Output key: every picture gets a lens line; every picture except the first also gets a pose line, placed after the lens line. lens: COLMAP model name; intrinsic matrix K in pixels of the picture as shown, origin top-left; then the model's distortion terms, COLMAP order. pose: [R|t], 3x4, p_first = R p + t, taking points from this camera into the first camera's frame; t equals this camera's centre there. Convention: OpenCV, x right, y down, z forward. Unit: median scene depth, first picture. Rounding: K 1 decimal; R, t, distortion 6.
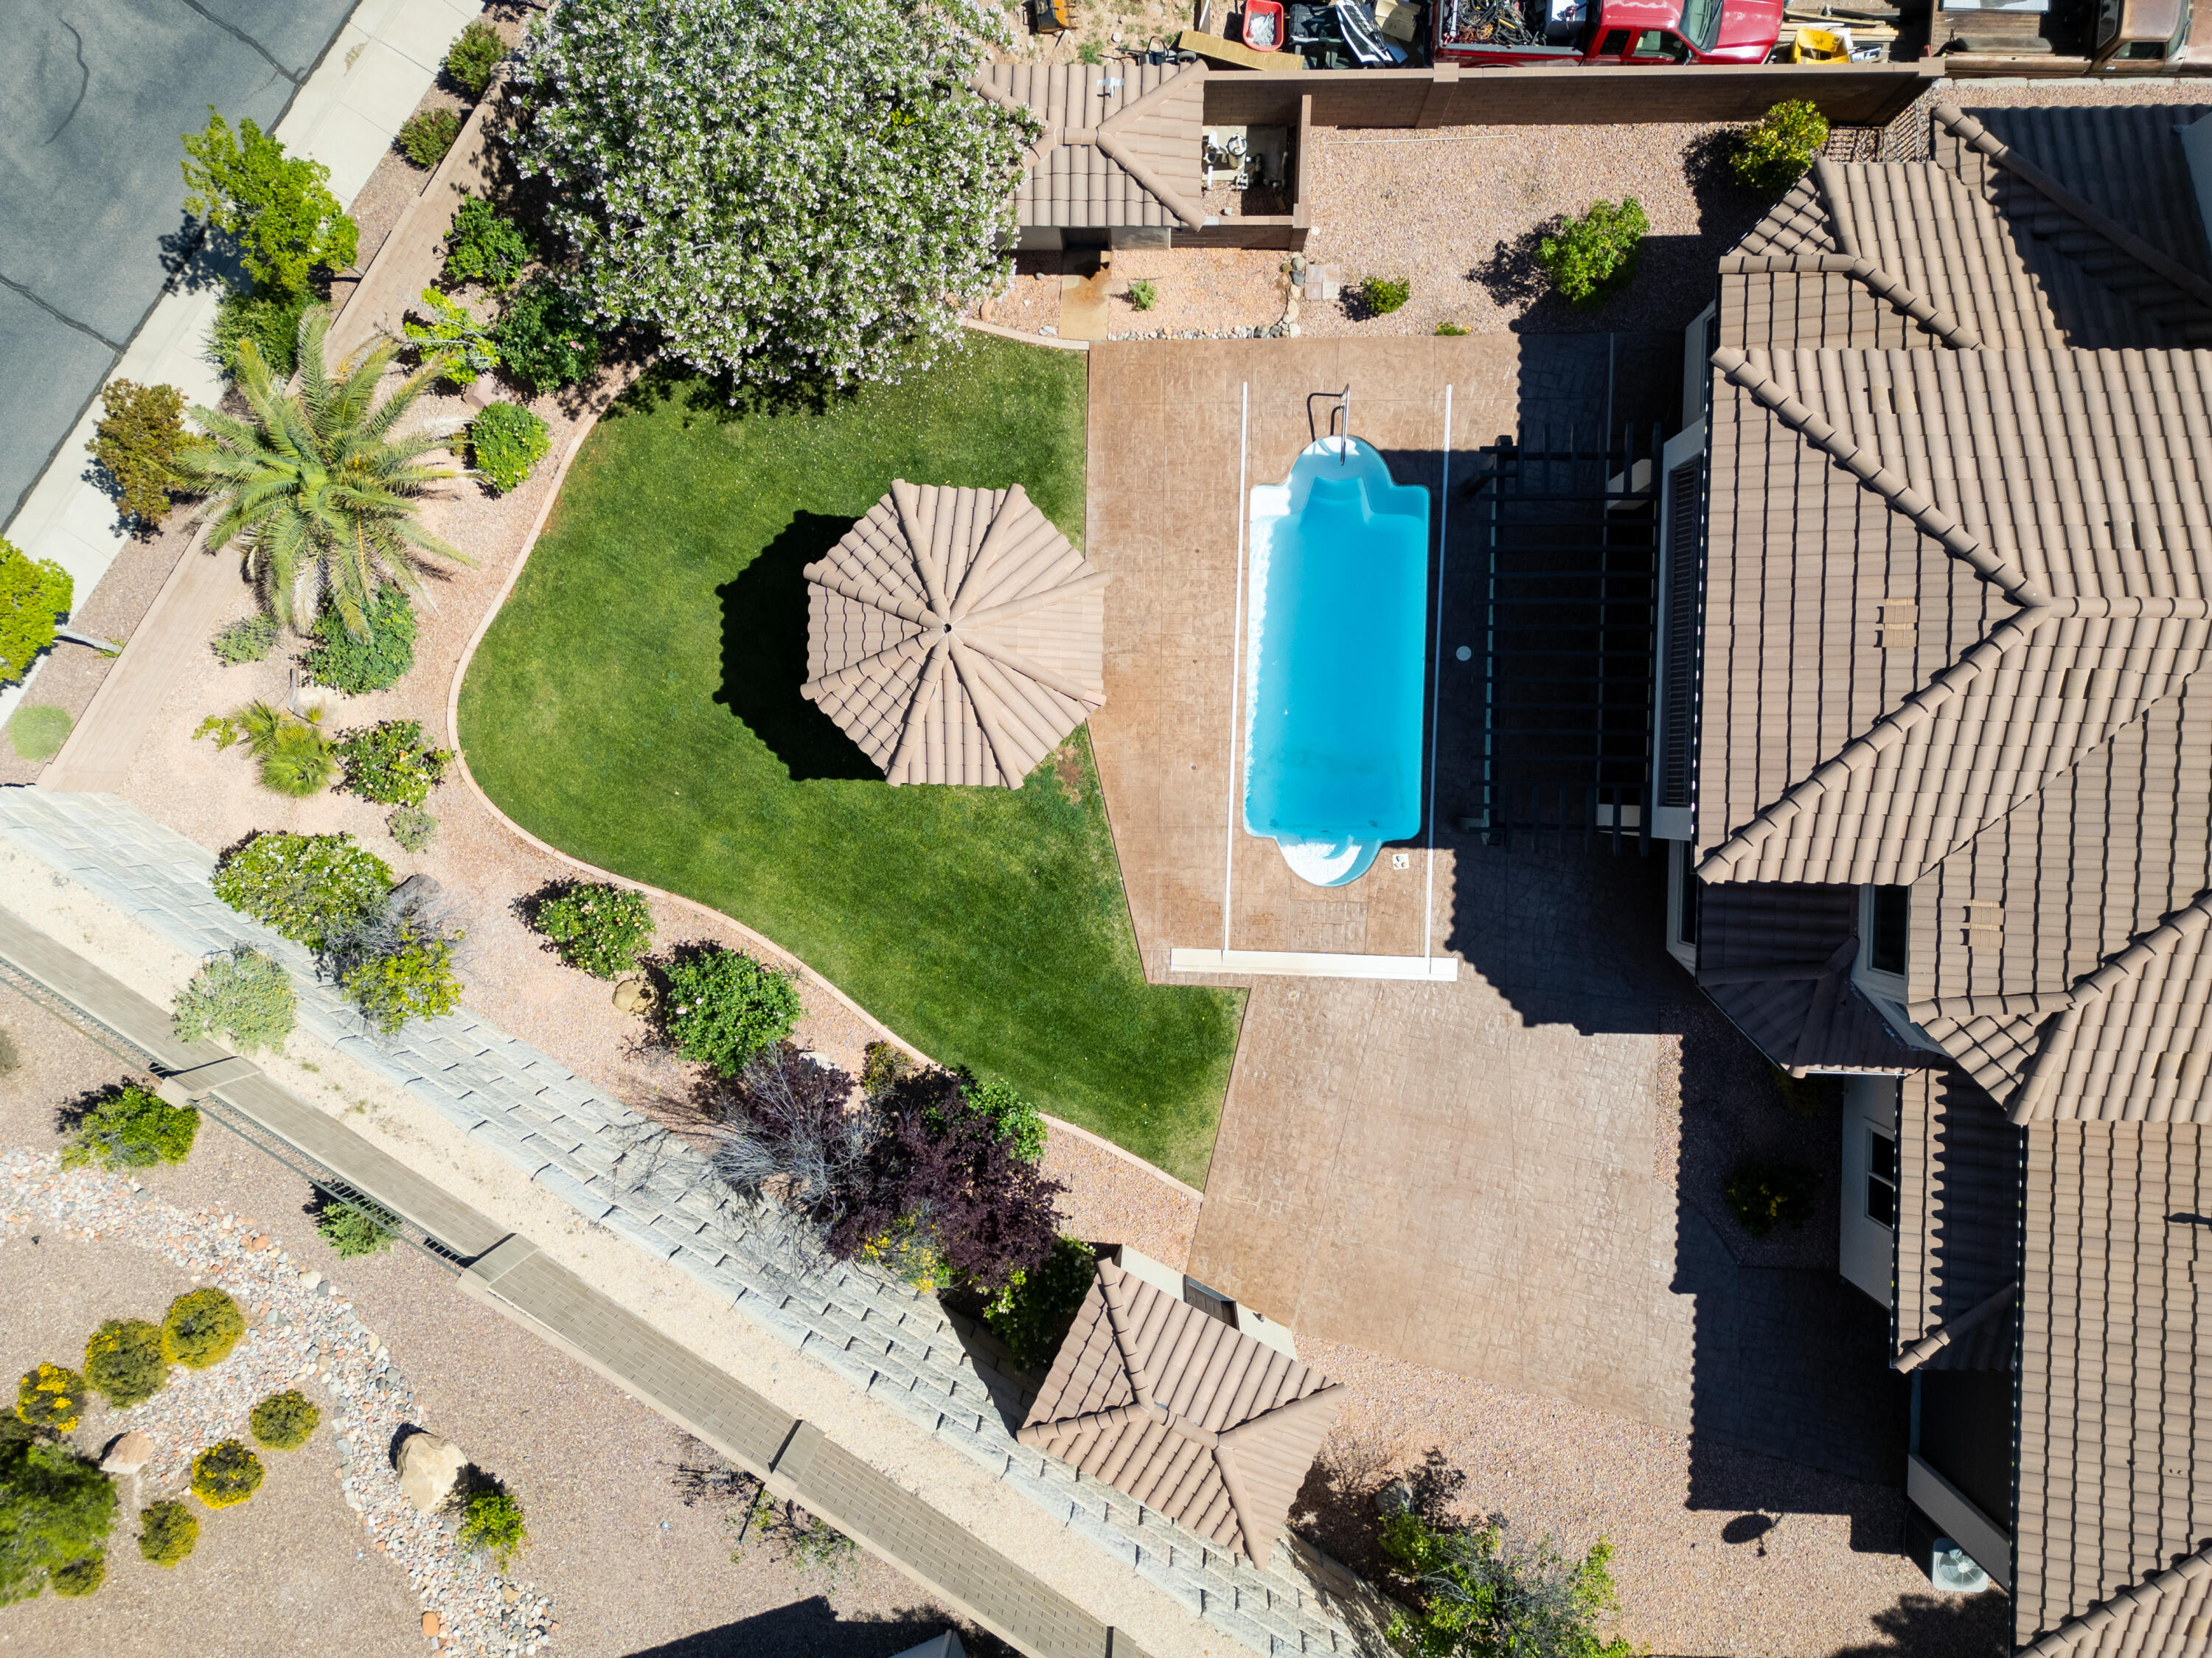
lens RADIAL K [[1529.0, 0, 1109.9], [0, 1529.0, 839.3], [0, 0, 1]] dist [0.092230, -0.111121]
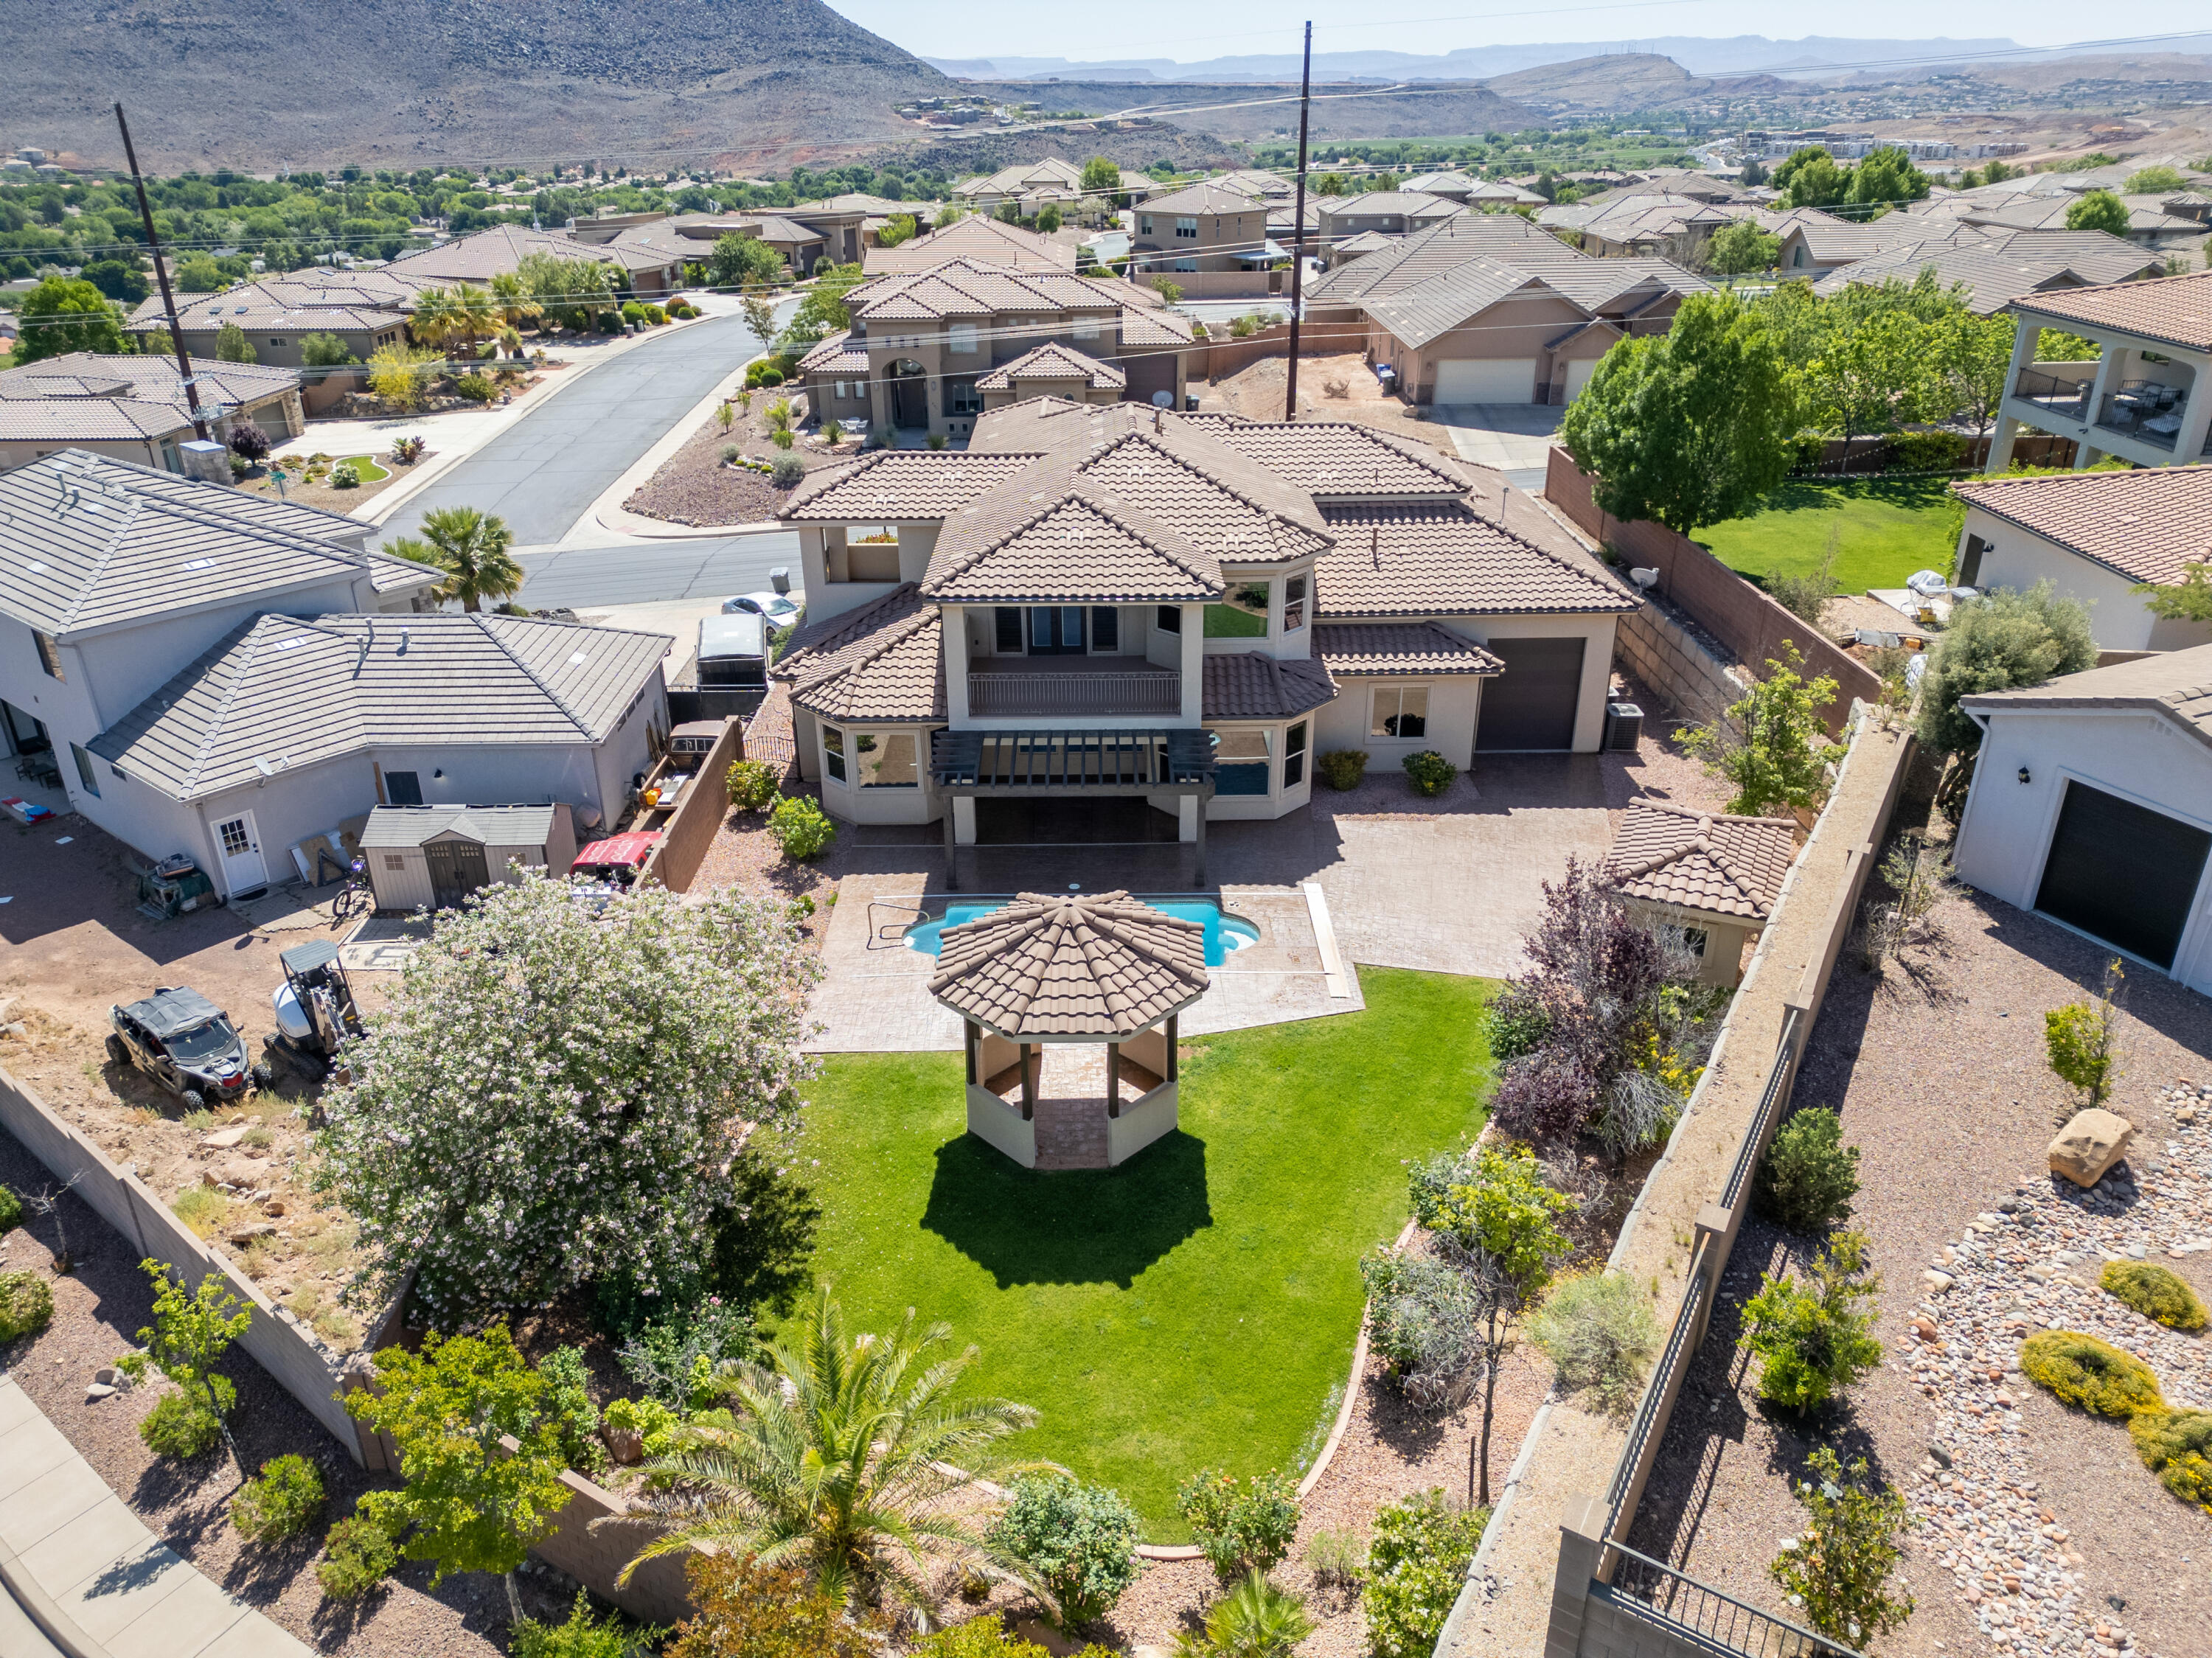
lens RADIAL K [[1545.3, 0, 1108.9], [0, 1545.3, 838.3], [0, 0, 1]] dist [0.075645, -0.065869]
pose [[-0.025795, -0.398849, 0.916654, -0.986876], [0.998757, -0.049401, 0.006611, -0.097231], [0.042647, 0.915685, 0.399627, 0.426820]]
